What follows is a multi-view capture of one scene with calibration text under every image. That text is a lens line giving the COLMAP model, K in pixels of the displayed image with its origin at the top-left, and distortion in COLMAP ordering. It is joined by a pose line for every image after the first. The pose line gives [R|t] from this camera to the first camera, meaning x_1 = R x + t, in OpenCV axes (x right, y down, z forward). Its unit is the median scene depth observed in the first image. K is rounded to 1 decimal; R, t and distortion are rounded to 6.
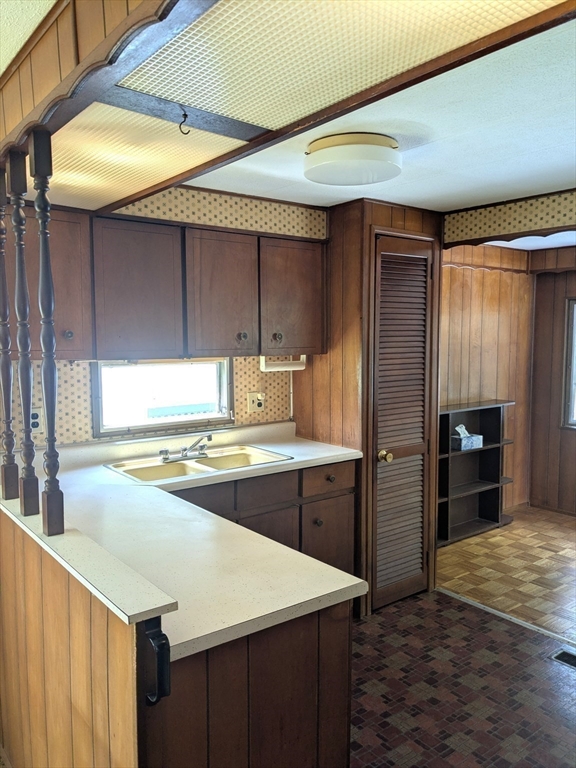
lens RADIAL K [[611.1, 0, 290.2], [0, 611.1, 385.2], [0, 0, 1]] dist [0.040348, -0.064027]
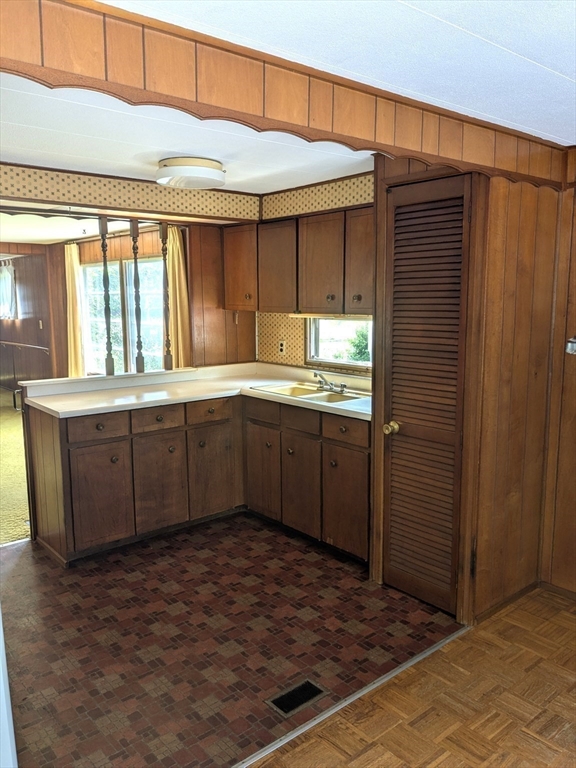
lens RADIAL K [[611.1, 0, 284.3], [0, 611.1, 386.8], [0, 0, 1]] dist [0.040348, -0.064027]
pose [[0.035713, 0.147284, -0.988449, 0.792034], [-0.081625, 0.986205, 0.144001, -0.049451], [0.996023, 0.075540, 0.047242, 0.589807]]
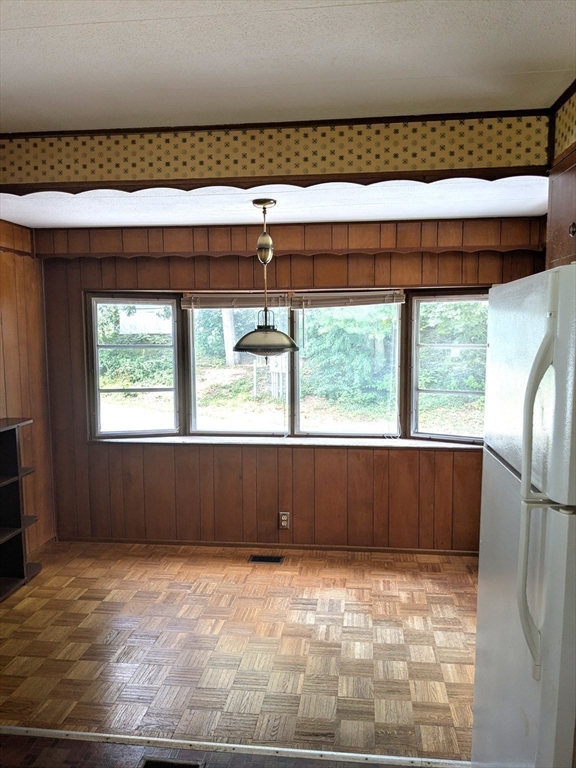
lens RADIAL K [[611.1, 0, 289.3], [0, 611.1, 387.0], [0, 0, 1]] dist [0.040348, -0.064027]
pose [[0.707162, -0.072378, 0.703337, 0.053794], [0.070298, 0.997015, 0.031918, -0.017101], [-0.703548, 0.026872, 0.710140, 0.231357]]
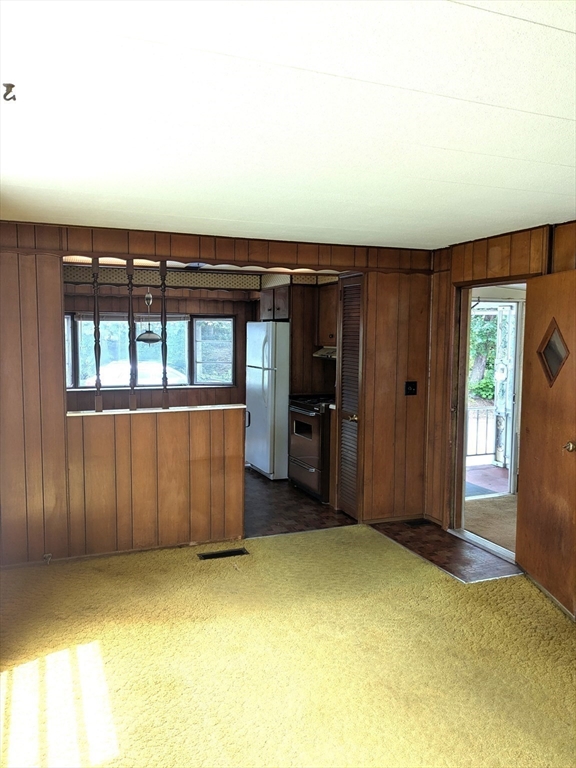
lens RADIAL K [[611.1, 0, 289.8], [0, 611.1, 387.3], [0, 0, 1]] dist [0.040348, -0.064027]
pose [[0.282763, -0.081632, 0.955710, -1.022582], [0.078203, 0.995017, 0.061852, 0.015192], [-0.955997, 0.057250, 0.287738, -0.115104]]
